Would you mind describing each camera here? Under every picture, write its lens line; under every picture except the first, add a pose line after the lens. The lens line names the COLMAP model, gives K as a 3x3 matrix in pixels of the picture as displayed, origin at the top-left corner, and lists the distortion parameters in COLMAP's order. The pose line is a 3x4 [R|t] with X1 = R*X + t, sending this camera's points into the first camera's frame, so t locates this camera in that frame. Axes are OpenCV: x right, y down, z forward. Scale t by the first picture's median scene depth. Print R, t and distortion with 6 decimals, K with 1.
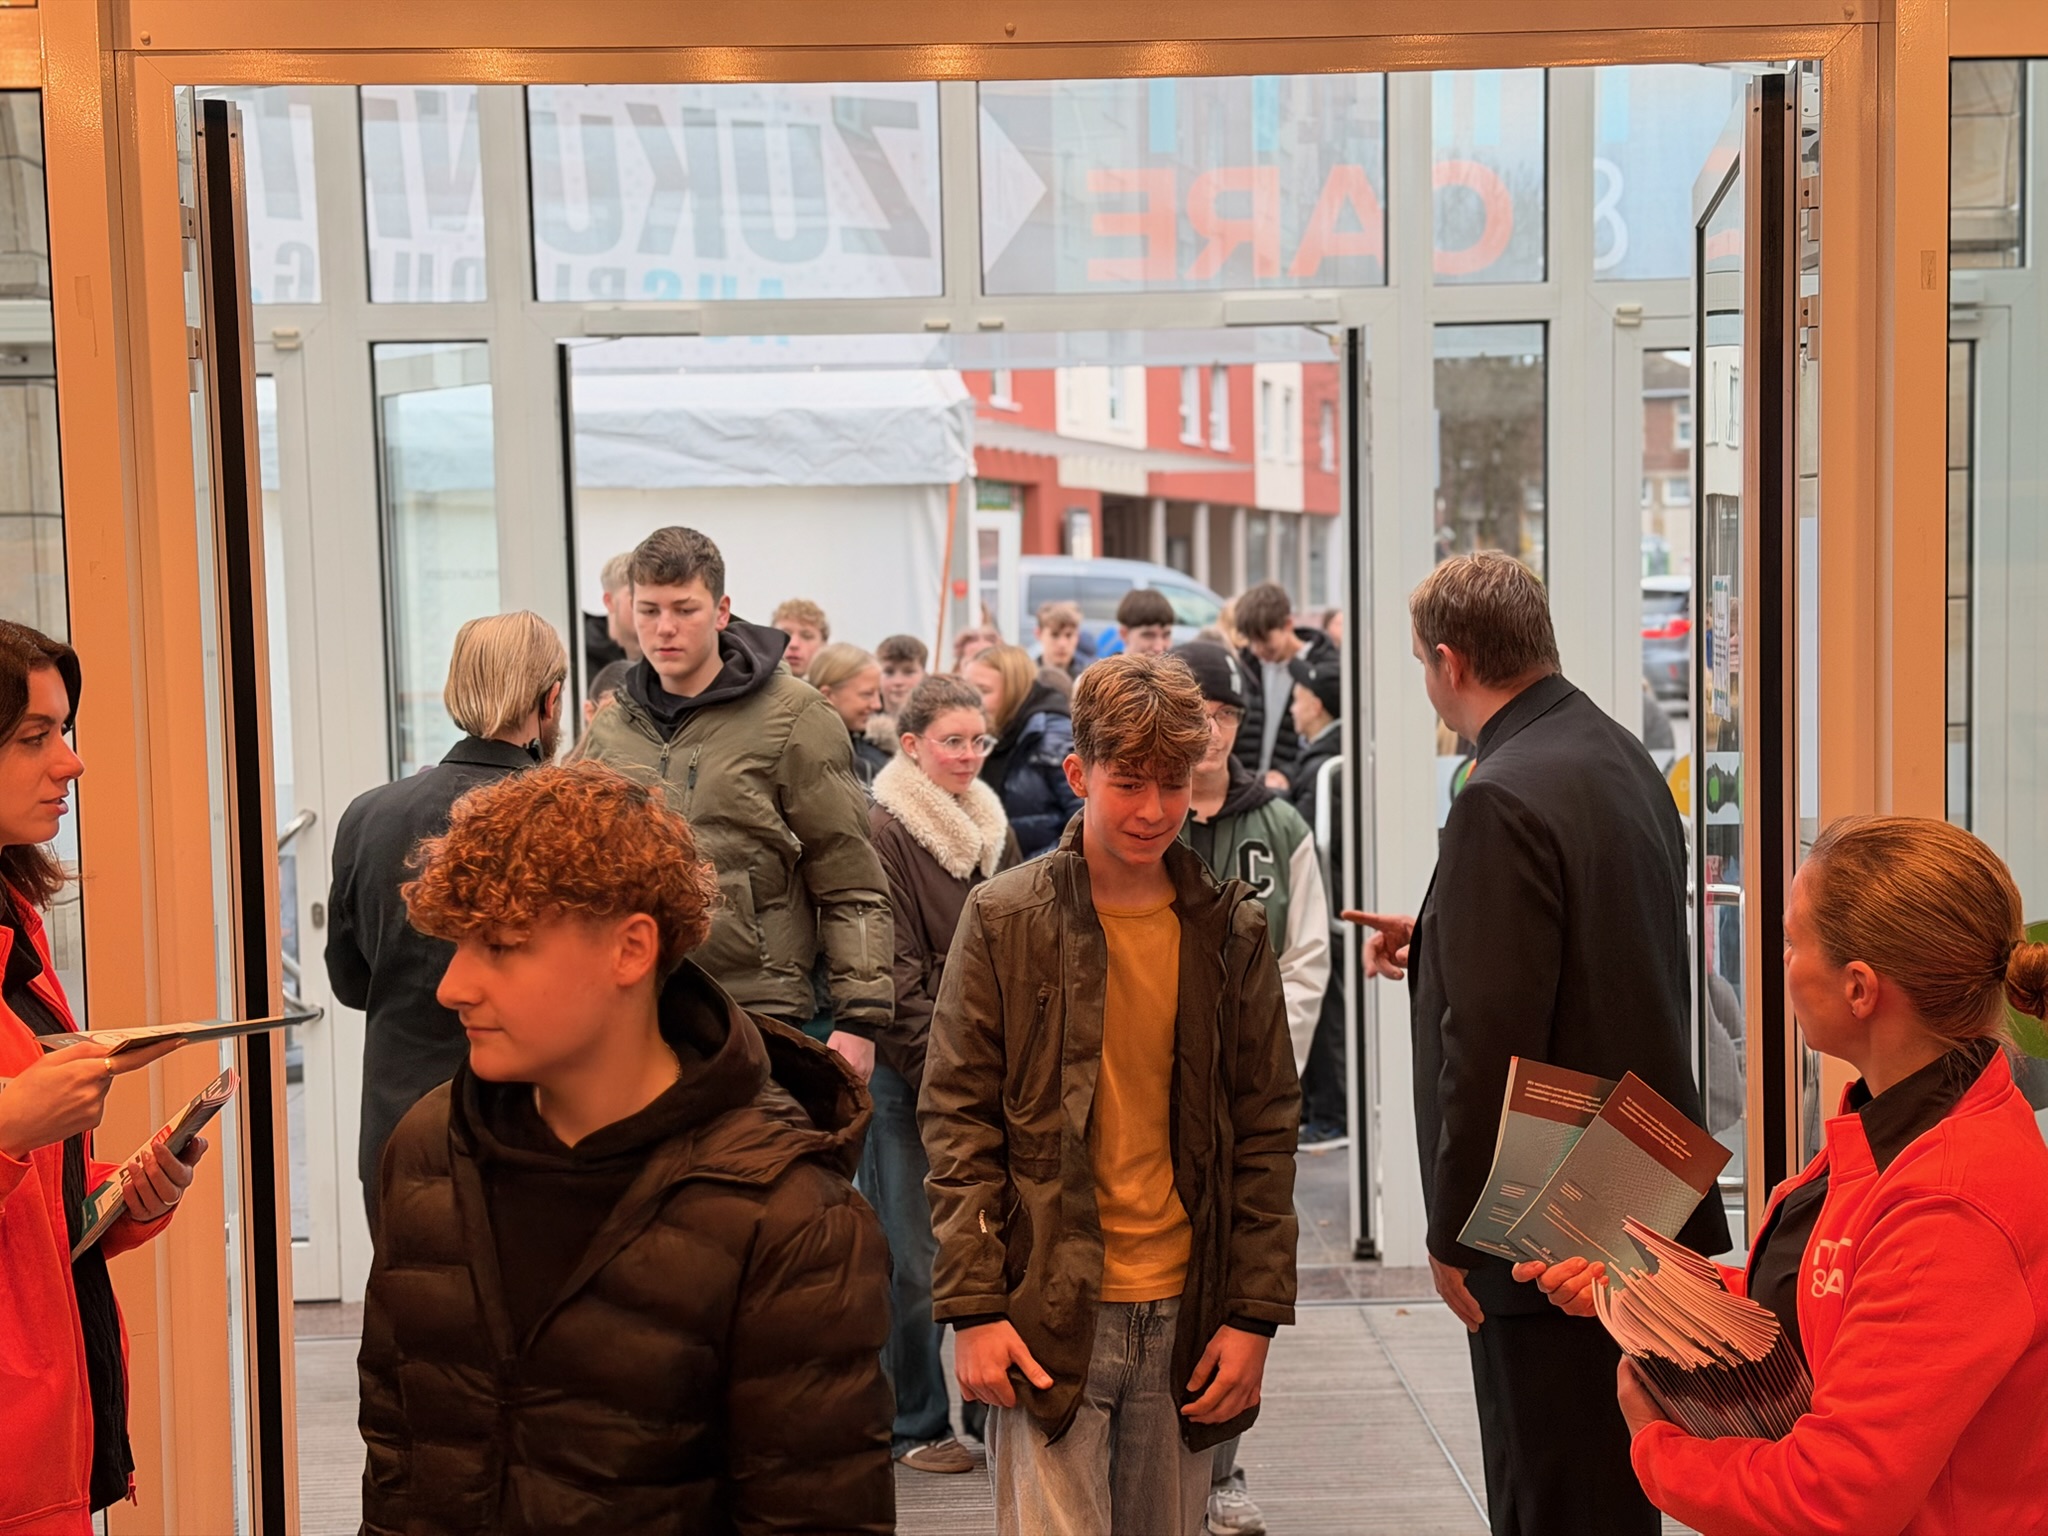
lens RADIAL K [[2854.1, 0, 1024.2], [0, 2854.1, 770.4], [0, 0, 1]] dist [0.010652, 0.000000]
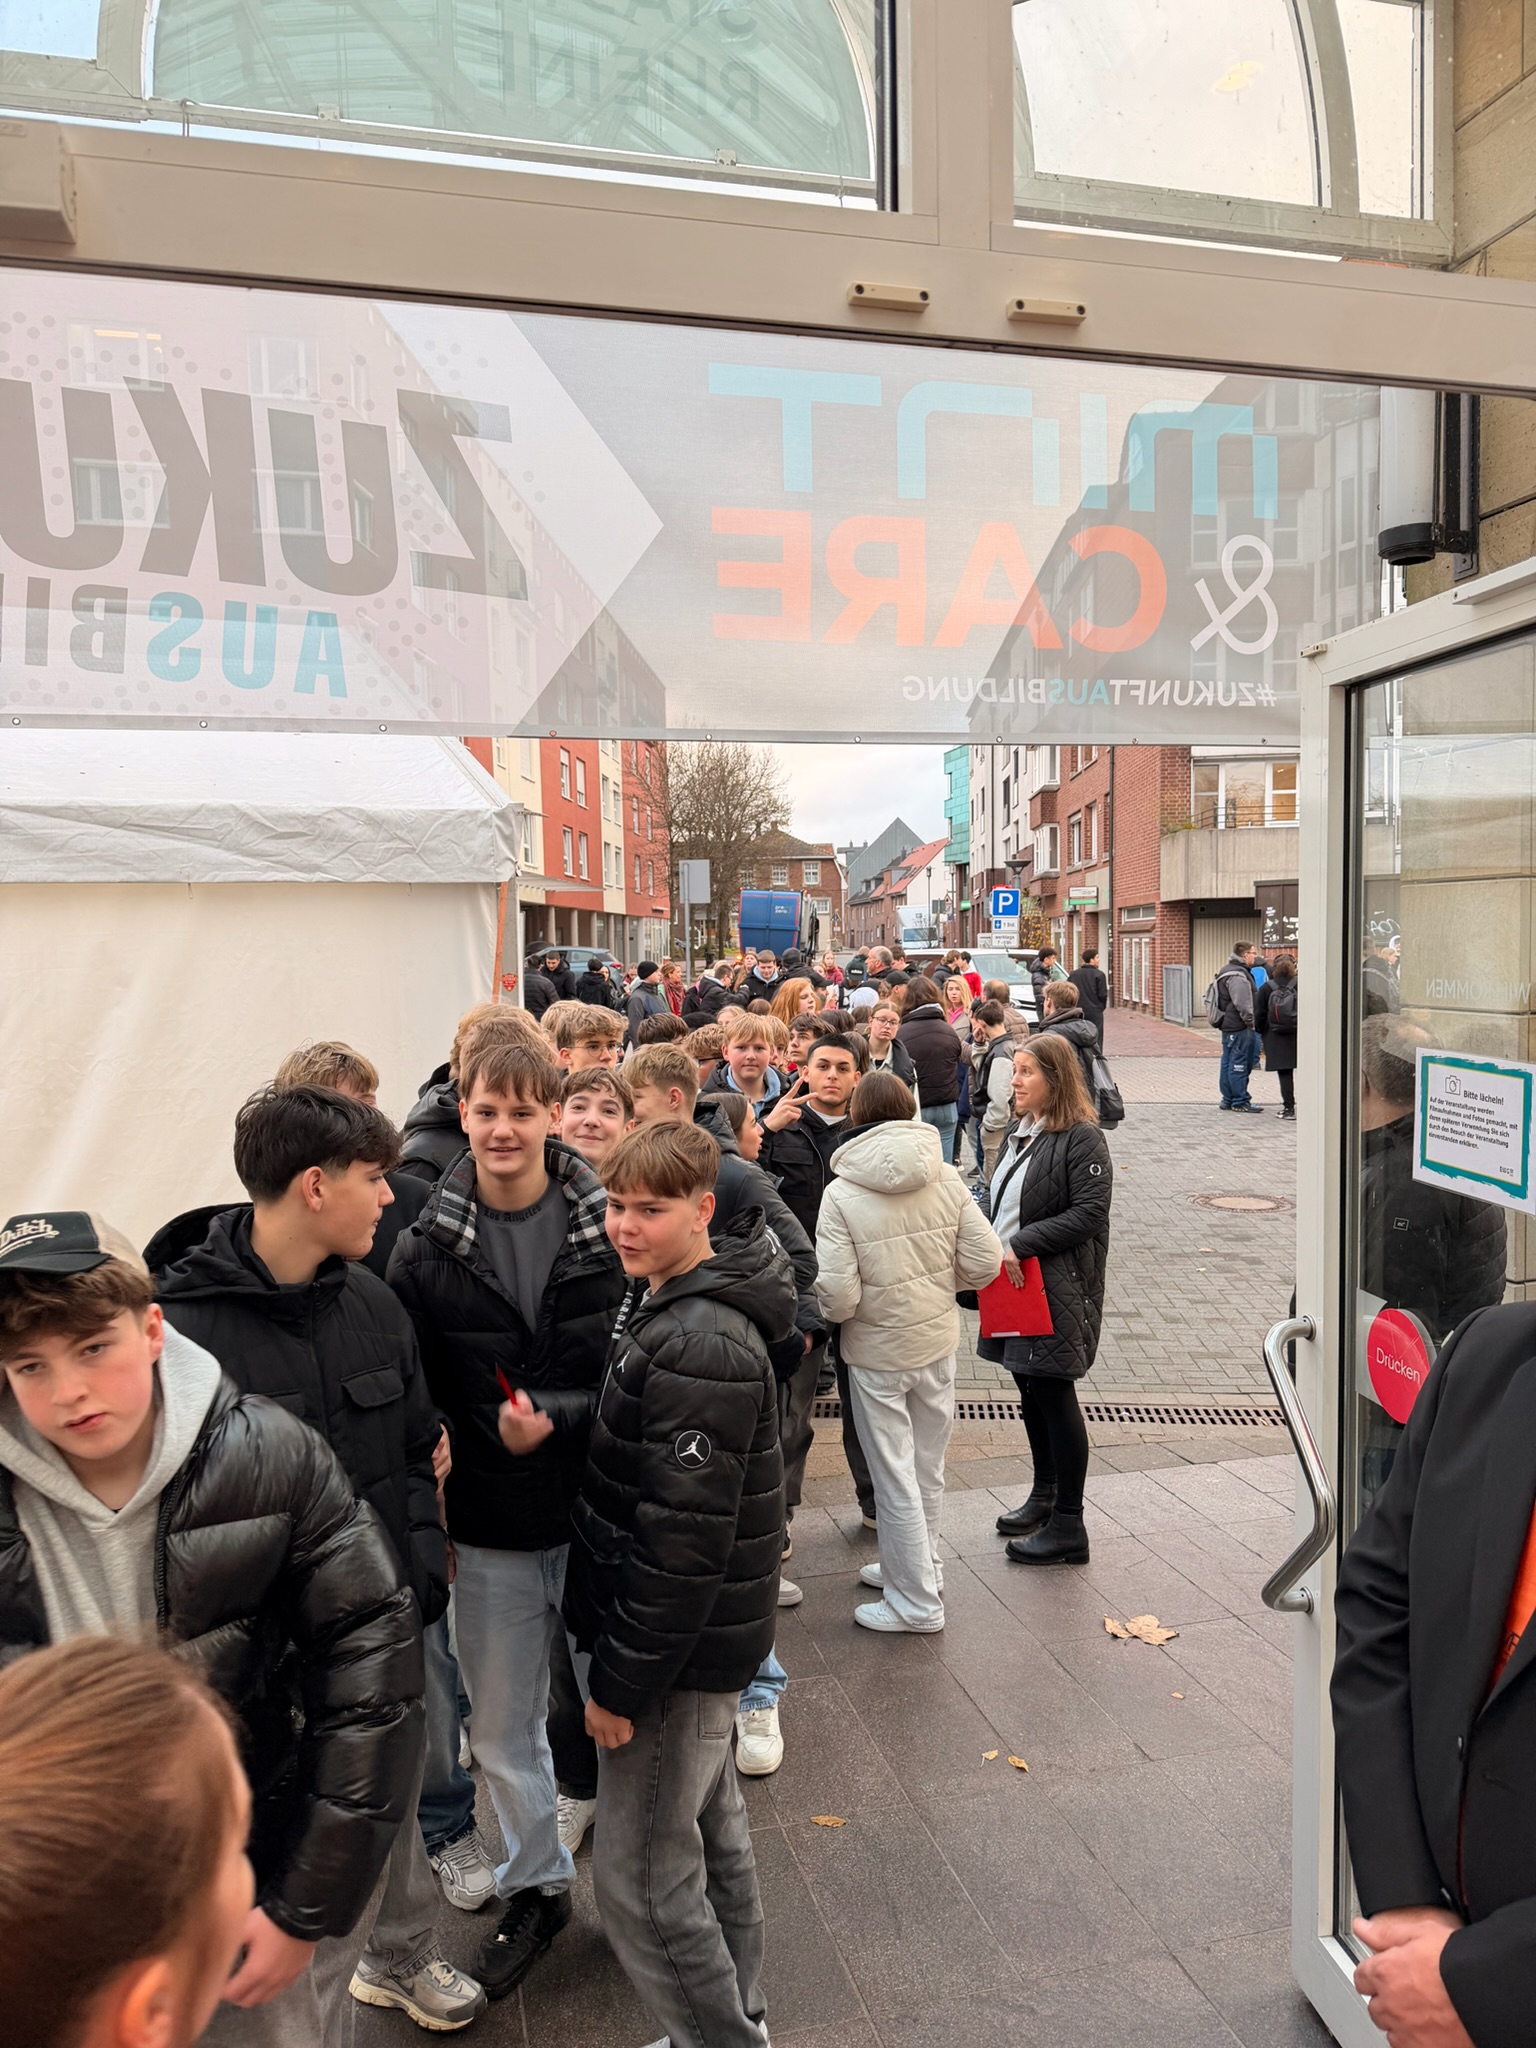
lens RADIAL K [[1434.7, 0, 768.7], [0, 1434.7, 1021.1], [0, 0, 1]] dist [-0.005638, -0.001163]
pose [[0.977375, -0.008778, 0.211331, -0.041689], [0.012245, 0.999811, -0.015103, -0.040609], [-0.211159, 0.017350, 0.977298, 0.462401]]
